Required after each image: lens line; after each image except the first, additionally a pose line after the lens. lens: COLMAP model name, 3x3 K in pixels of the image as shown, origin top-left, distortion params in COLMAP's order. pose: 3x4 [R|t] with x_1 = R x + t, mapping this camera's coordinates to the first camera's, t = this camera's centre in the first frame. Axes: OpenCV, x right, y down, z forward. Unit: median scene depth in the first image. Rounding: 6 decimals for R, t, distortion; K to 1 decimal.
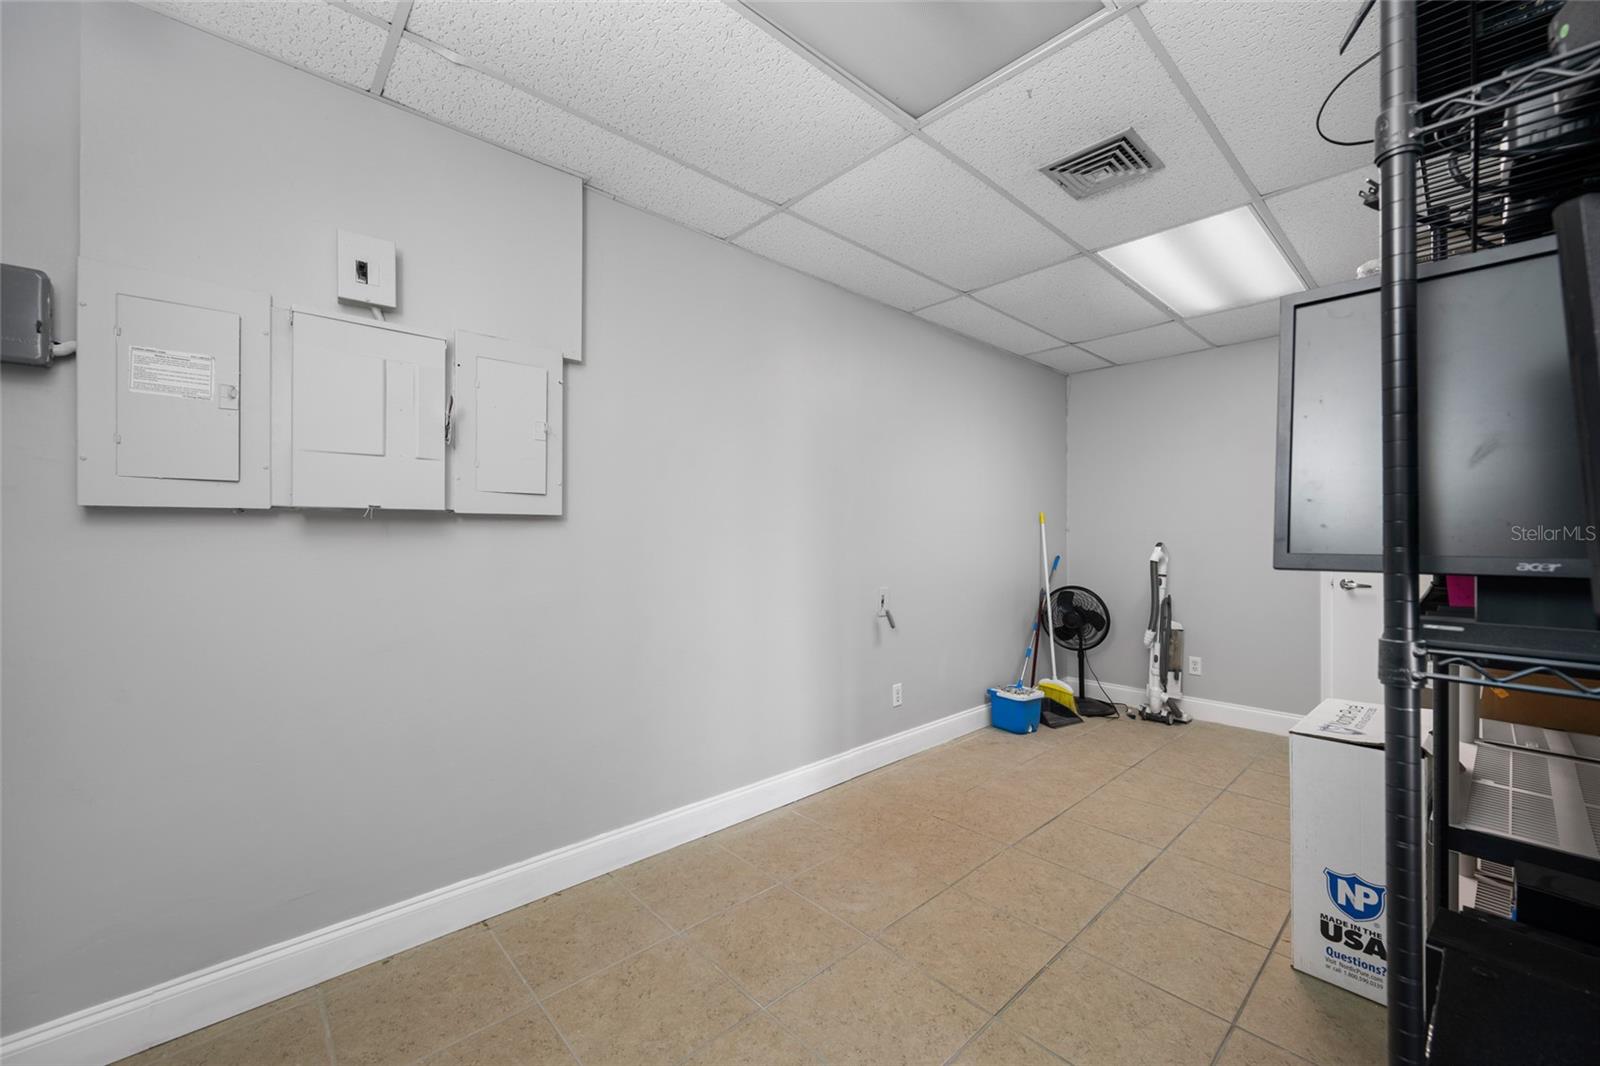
lens RADIAL K [[636.7, 0, 802.1], [0, 636.7, 531.7], [0, 0, 1]] dist [0.000662, -0.000602]
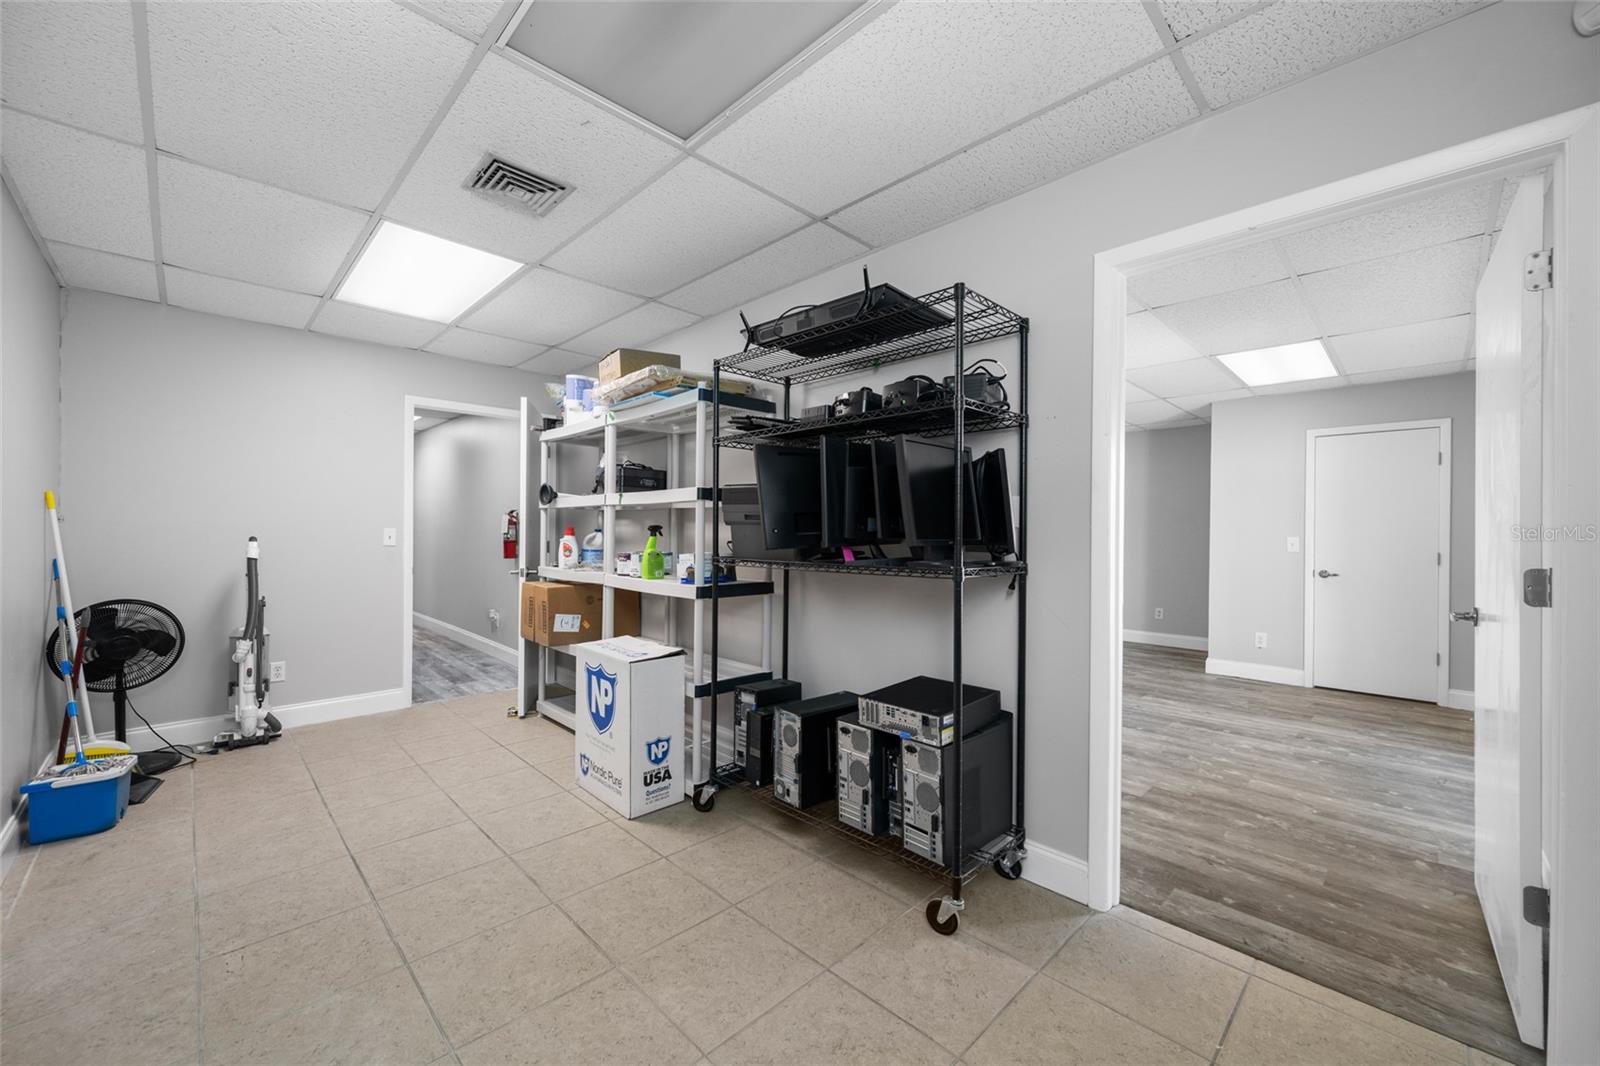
lens RADIAL K [[636.7, 0, 801.2], [0, 636.7, 532.4], [0, 0, 1]] dist [0.000662, -0.000602]
pose [[-0.044163, -0.004539, 0.999014, -0.334615], [-0.009871, 0.999943, 0.004107, 0.000534], [-0.998976, -0.009680, -0.044205, 0.304083]]
